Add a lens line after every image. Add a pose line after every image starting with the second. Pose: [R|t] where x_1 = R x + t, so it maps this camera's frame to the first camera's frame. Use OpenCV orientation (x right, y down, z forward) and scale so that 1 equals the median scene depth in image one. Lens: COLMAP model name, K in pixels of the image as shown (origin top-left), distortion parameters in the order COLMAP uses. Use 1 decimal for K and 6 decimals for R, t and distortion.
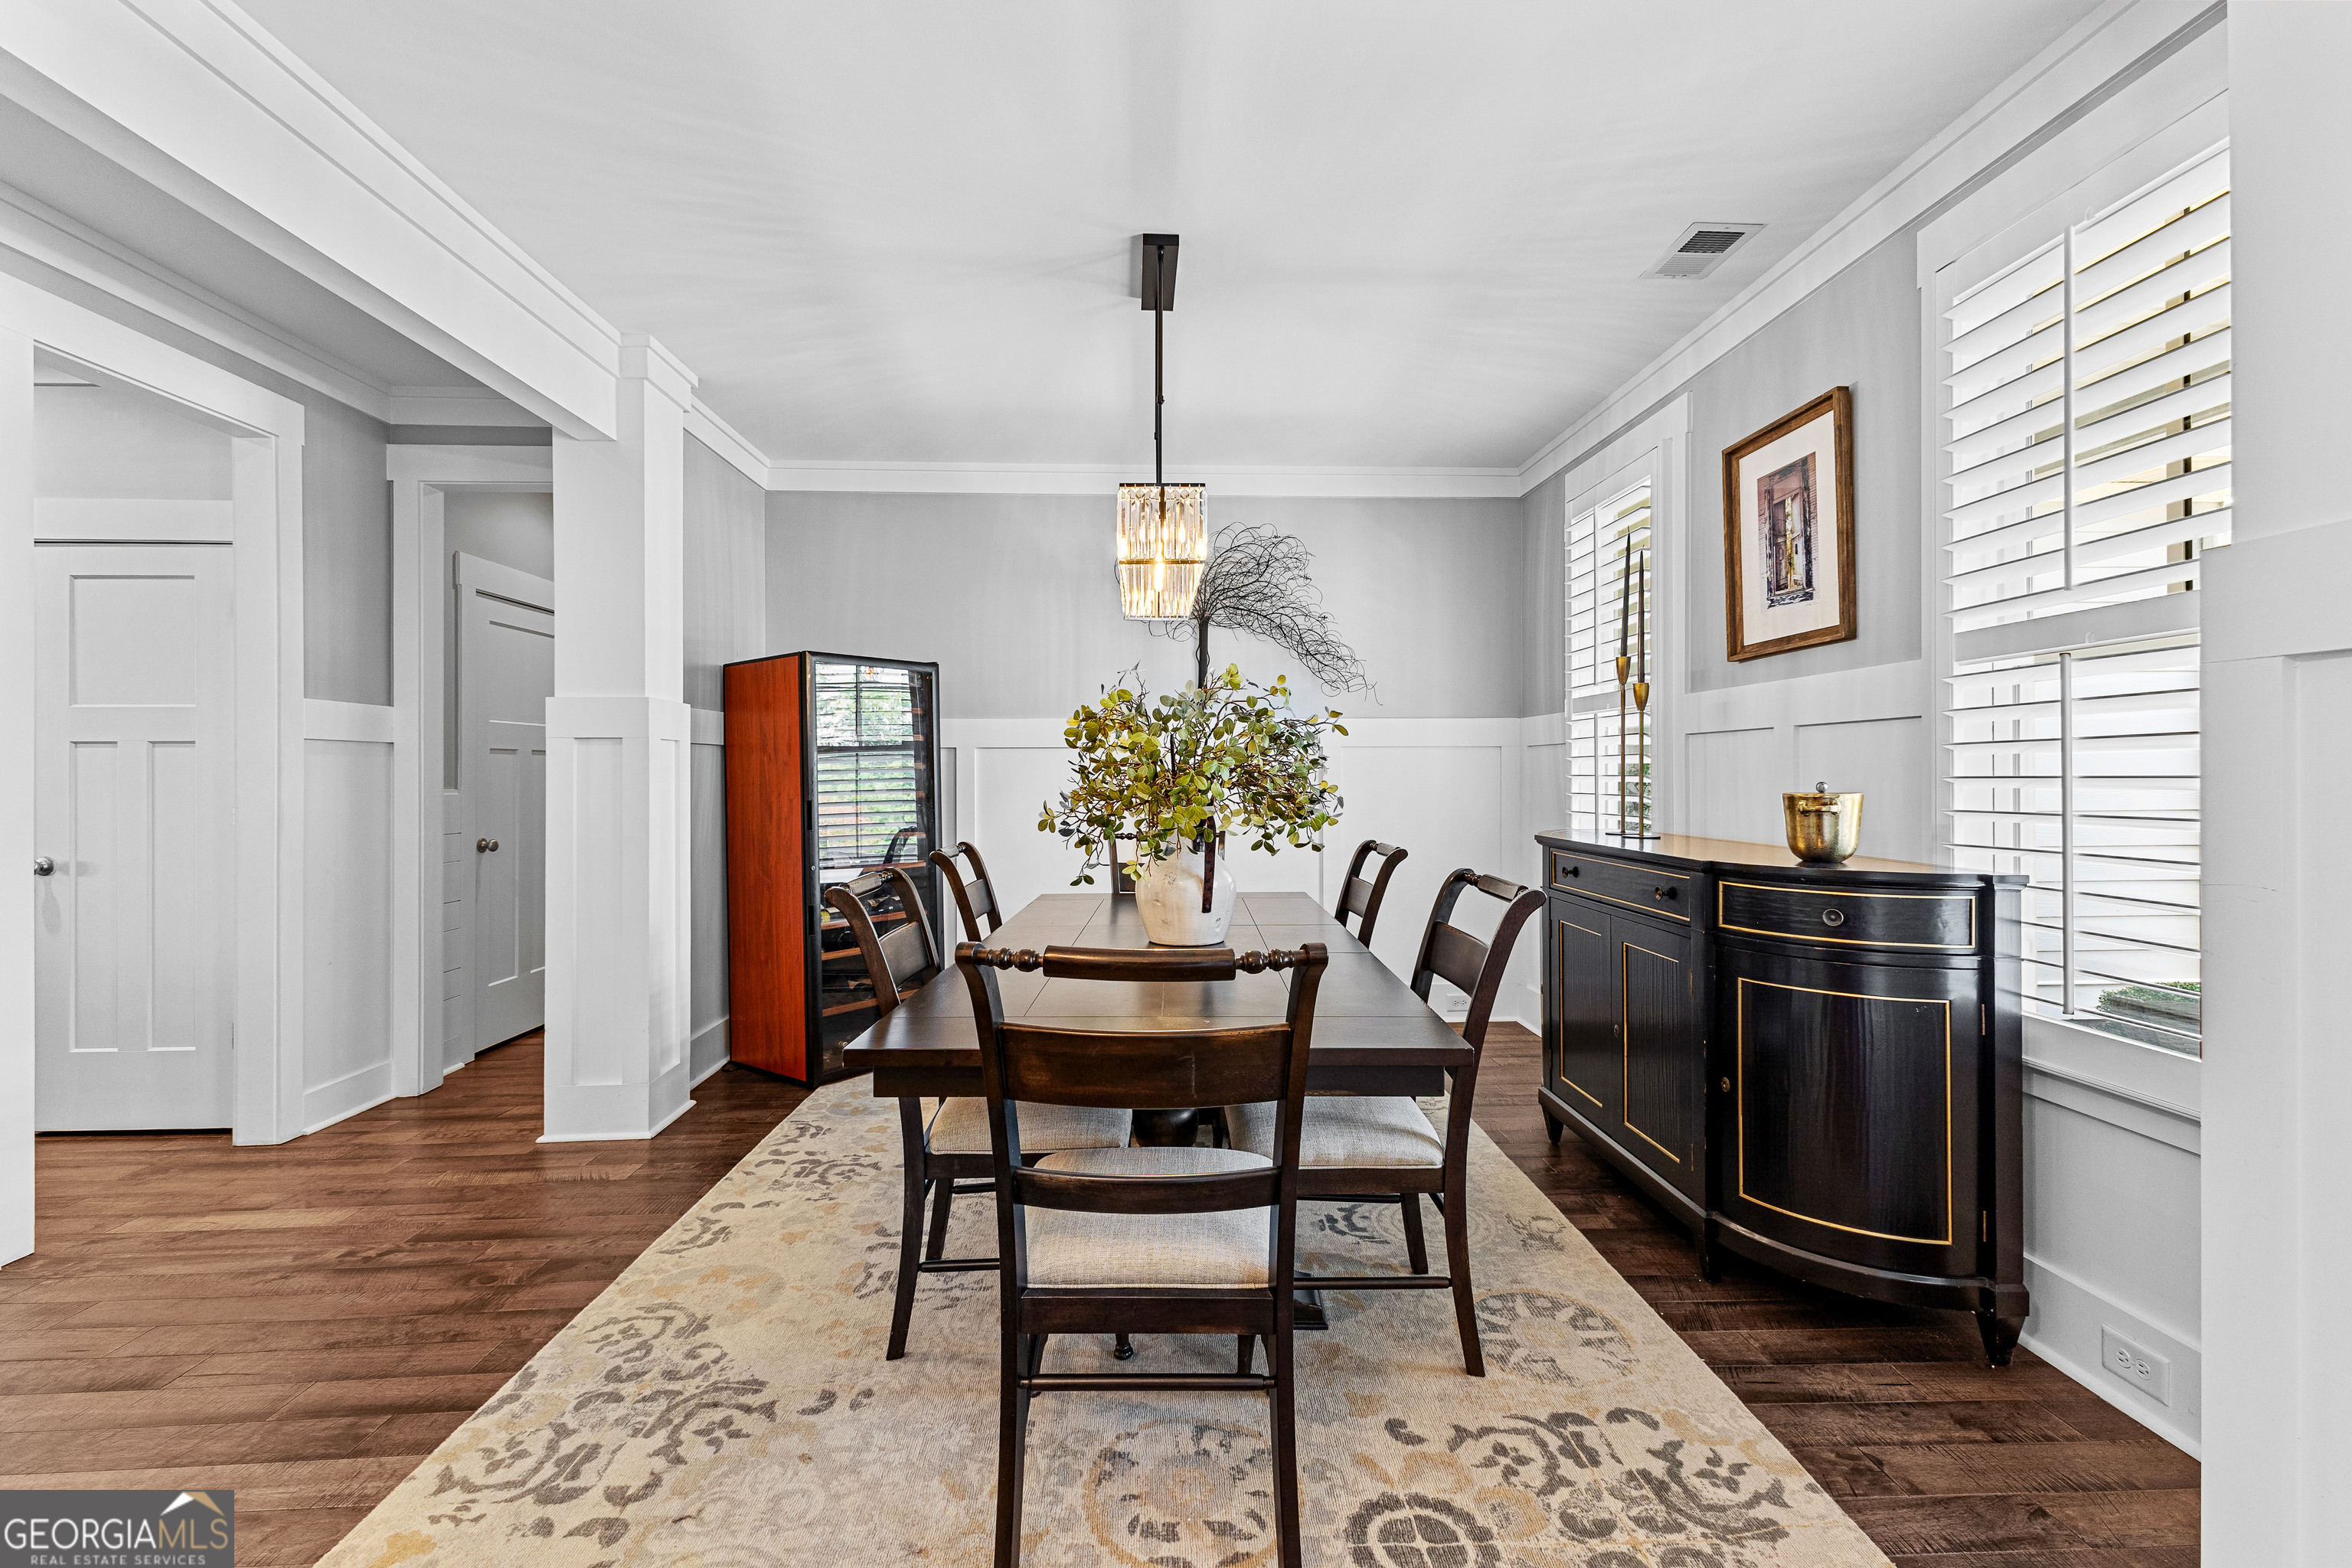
lens RADIAL K [[1014.4, 0, 1188.2], [0, 1014.4, 771.6], [0, 0, 1]] dist [0.013467, -0.002054]
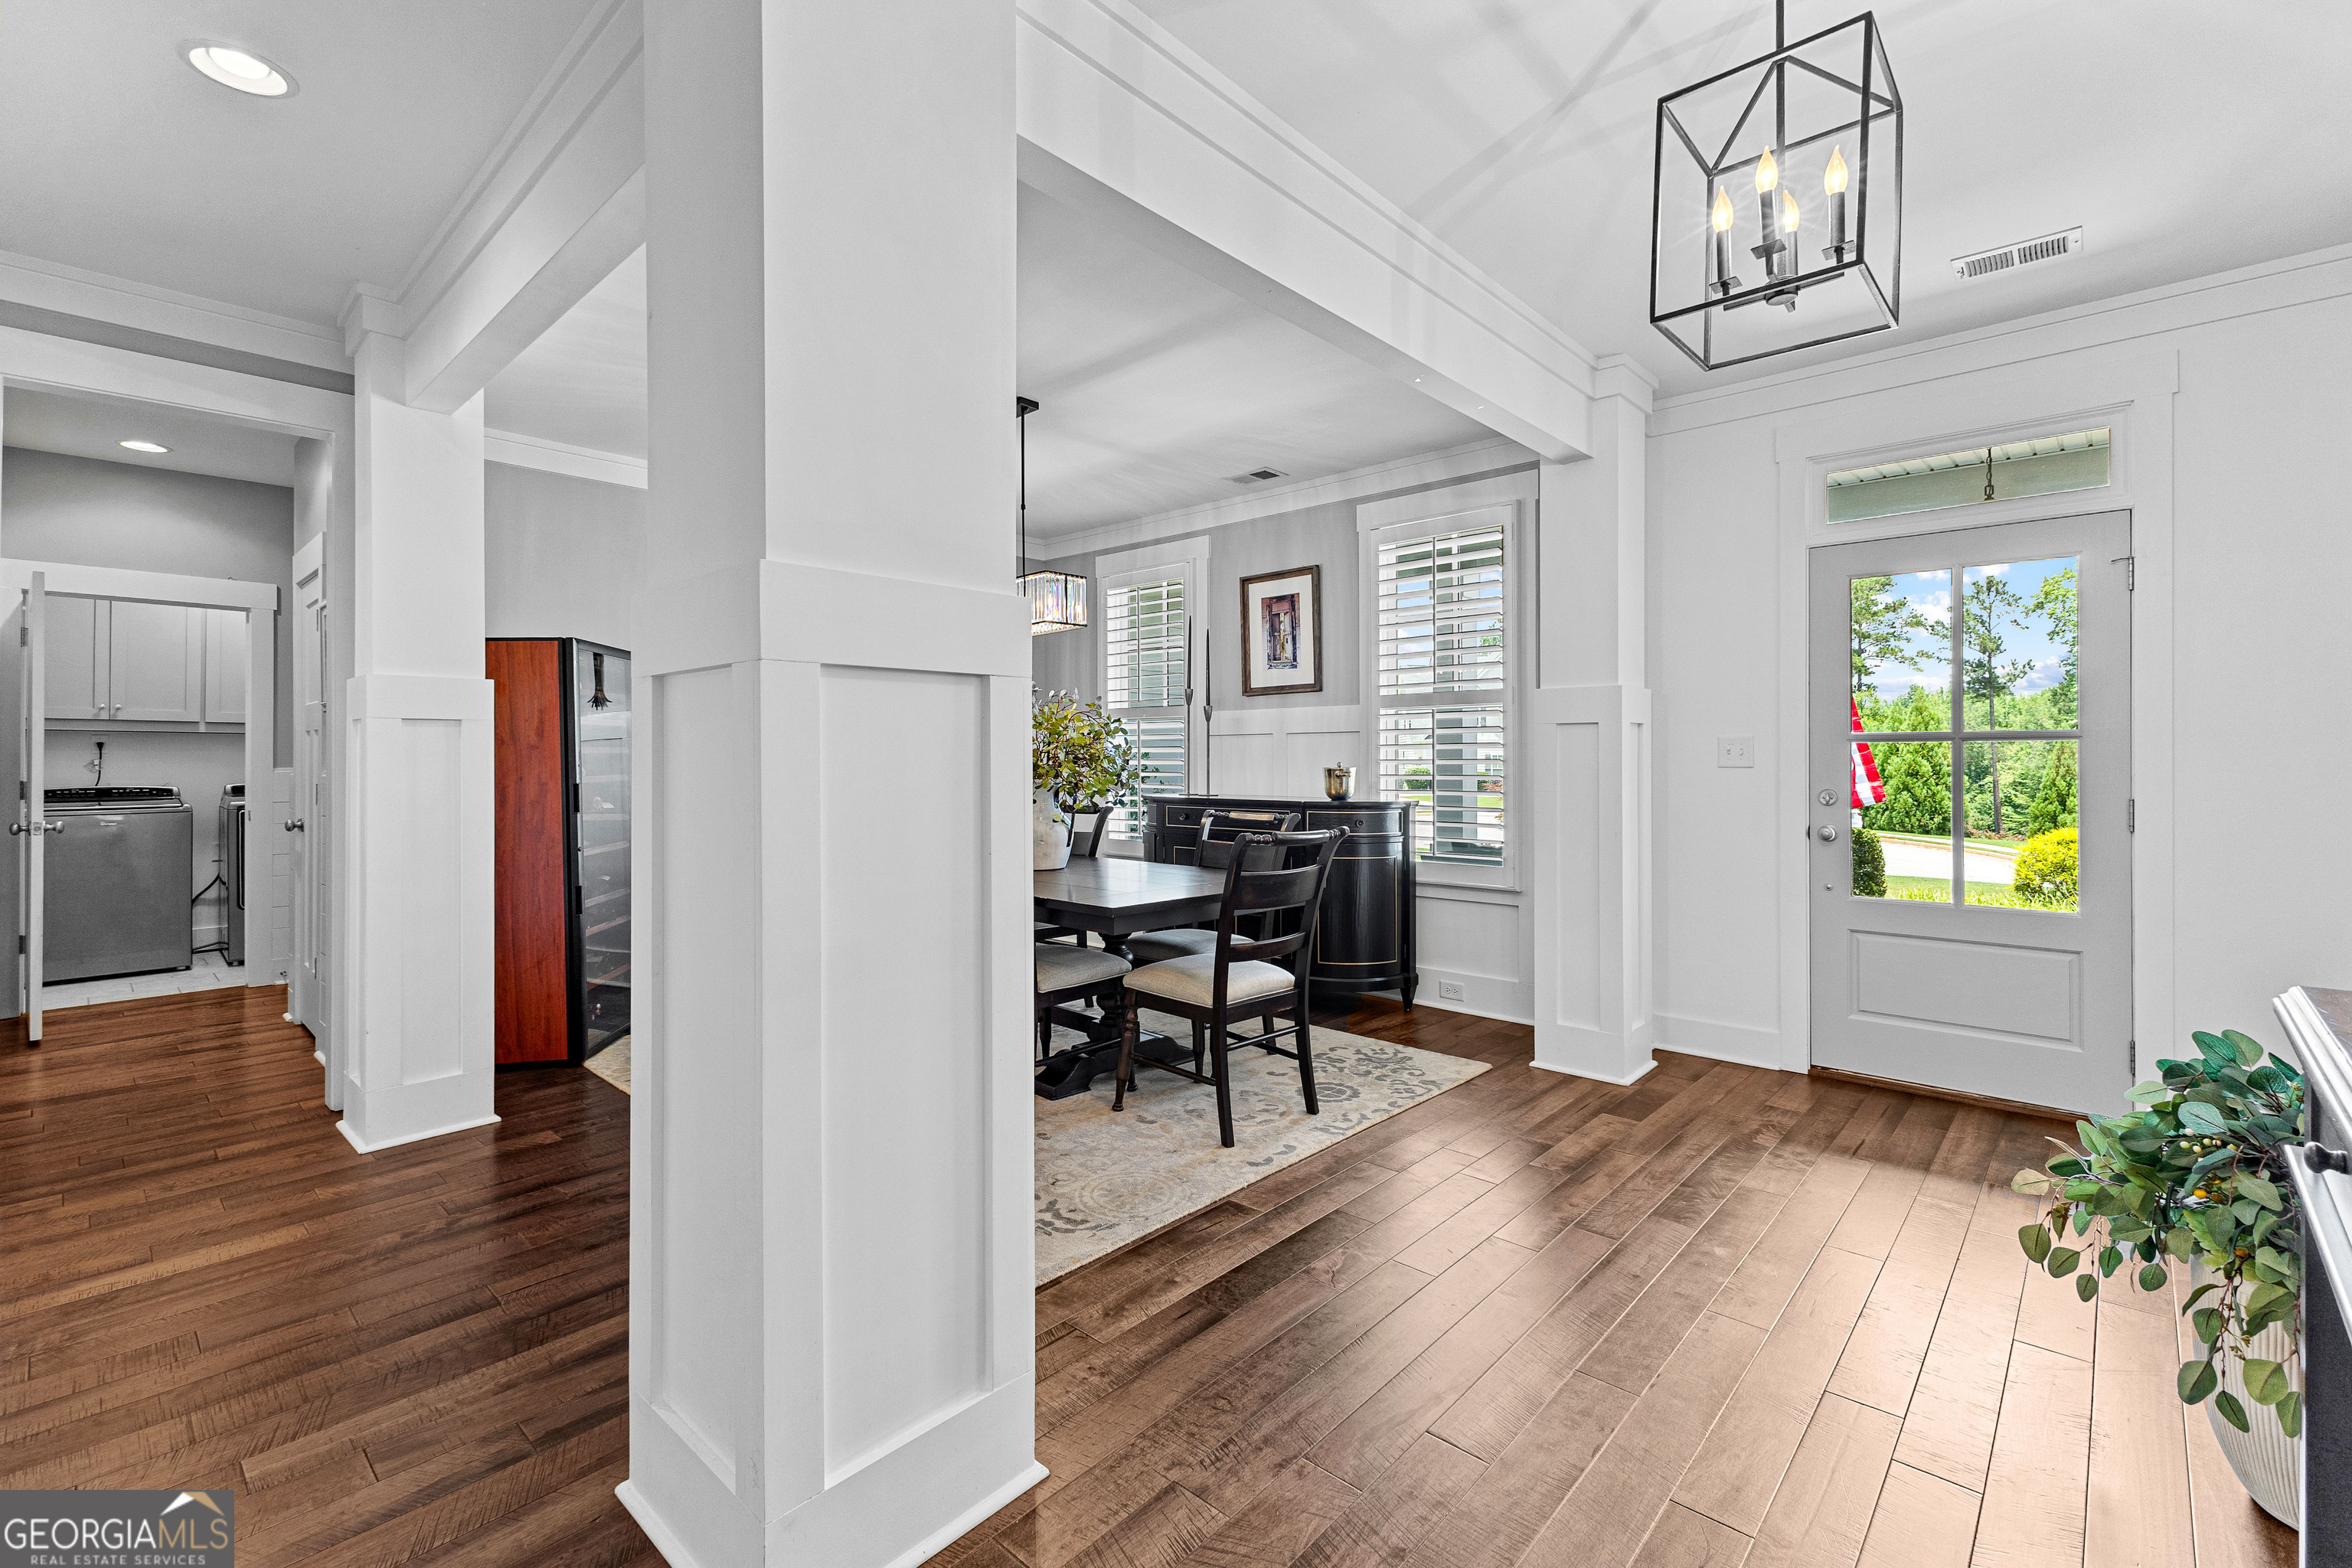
lens RADIAL K [[1014.4, 0, 1180.0], [0, 1014.4, 752.4], [0, 0, 1]] dist [0.013467, -0.002054]
pose [[0.716554, 0.005270, 0.697511, -1.010857], [-0.000737, 0.999977, -0.006797, 0.004966], [-0.697531, 0.004356, 0.716542, -0.256645]]
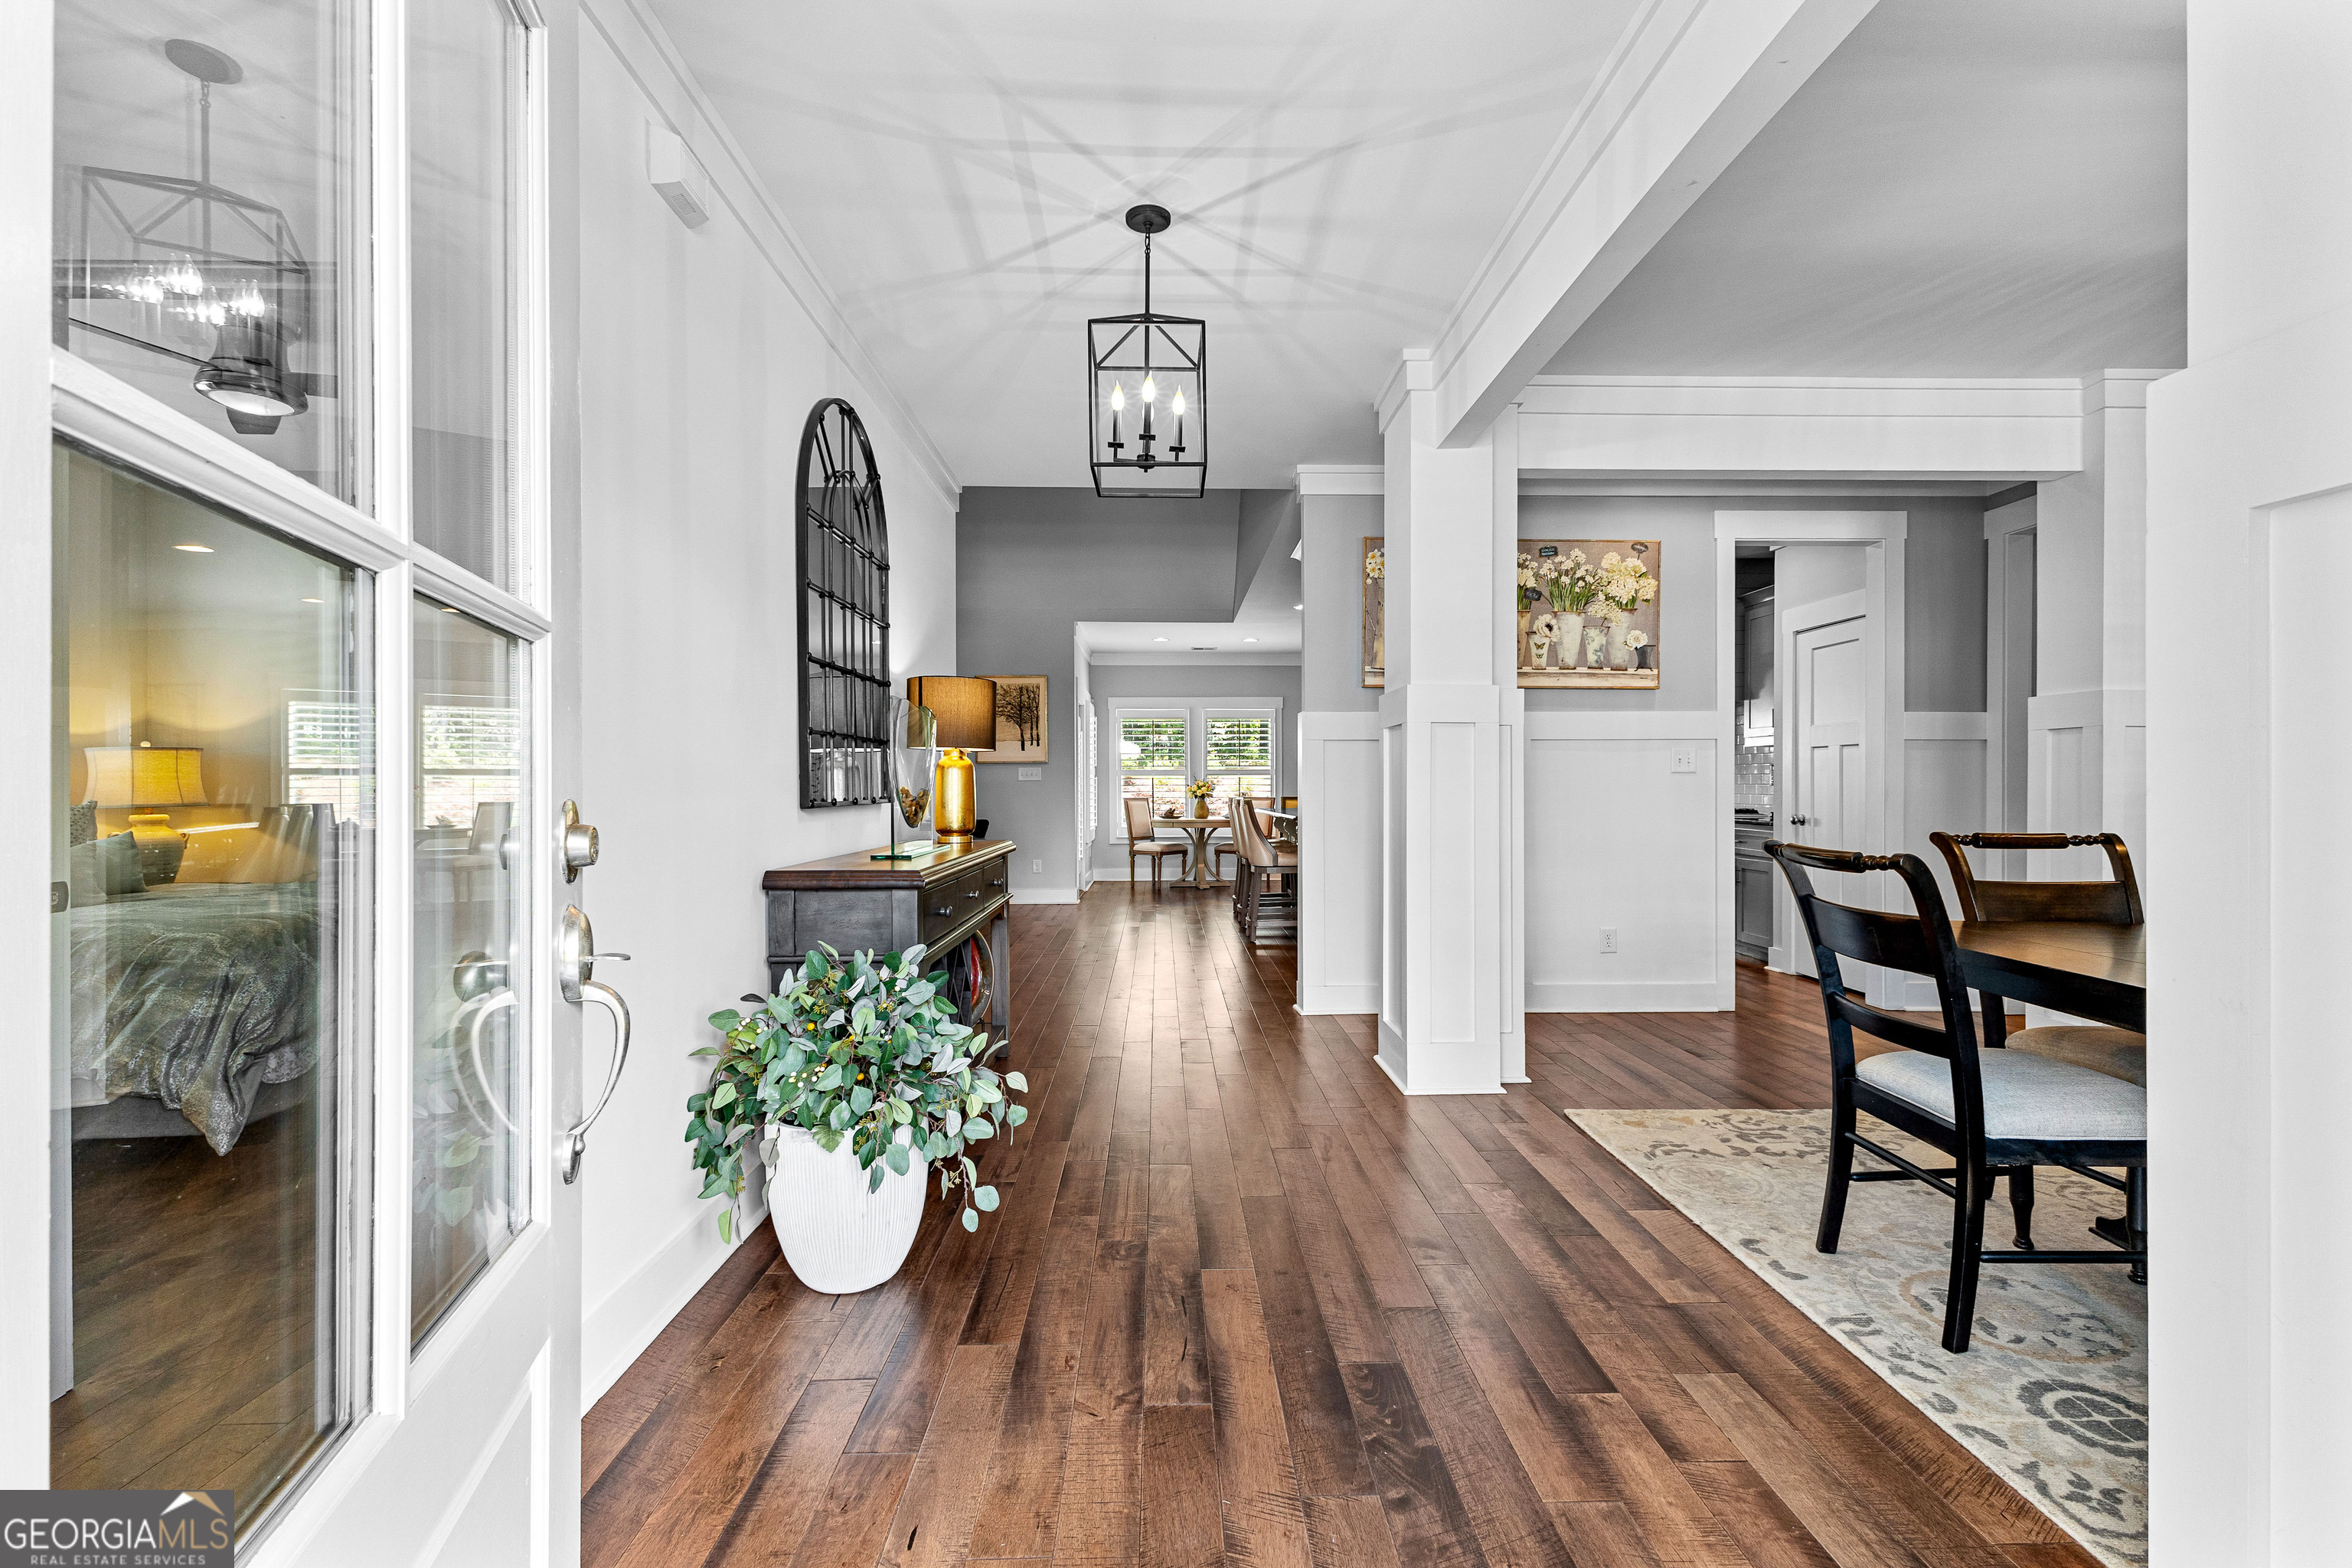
lens RADIAL K [[1014.4, 0, 1183.4], [0, 1014.4, 785.3], [0, 0, 1]] dist [0.013467, -0.002054]
pose [[-0.029079, 0.002793, -0.999573, 0.856361], [0.000705, 0.999996, 0.002774, 0.038535], [0.999577, -0.000624, -0.029081, 0.020379]]
